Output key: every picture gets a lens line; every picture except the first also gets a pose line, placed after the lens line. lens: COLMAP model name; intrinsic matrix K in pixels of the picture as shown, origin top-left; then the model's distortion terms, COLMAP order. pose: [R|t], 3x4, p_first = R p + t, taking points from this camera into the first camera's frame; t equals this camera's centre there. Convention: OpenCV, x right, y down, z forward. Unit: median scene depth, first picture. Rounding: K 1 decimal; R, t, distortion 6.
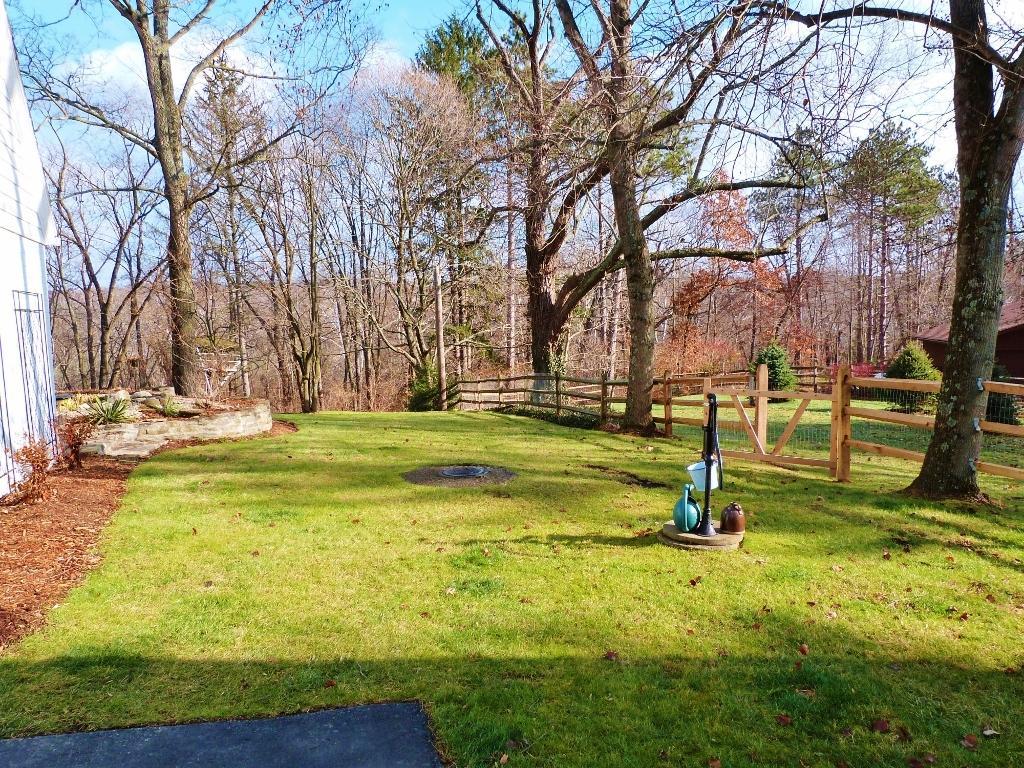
lens RADIAL K [[767.9, 0, 512.7], [0, 767.9, 387.8], [0, 0, 1]] dist [-0.029343, 0.023068]
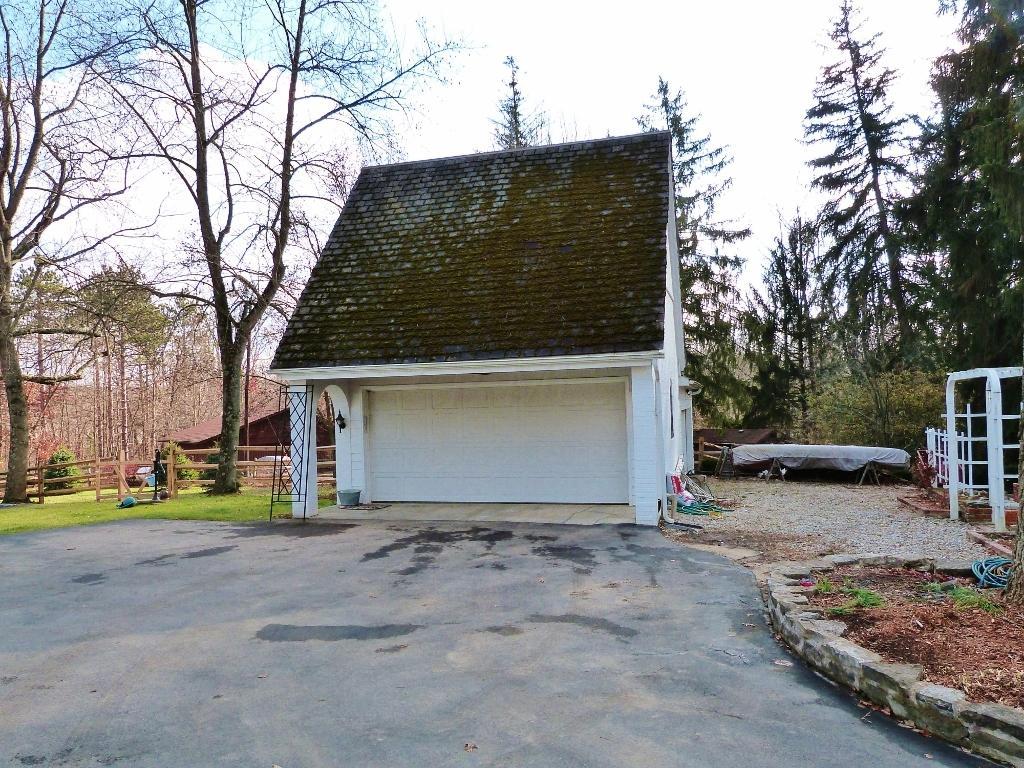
lens RADIAL K [[767.9, 0, 512.2], [0, 767.9, 384.1], [0, 0, 1]] dist [-0.029343, 0.023068]
pose [[0.583803, 0.021825, 0.811602, -0.887418], [0.099342, 0.990207, -0.098086, 0.124537], [-0.805795, 0.137889, 0.575917, -1.195774]]
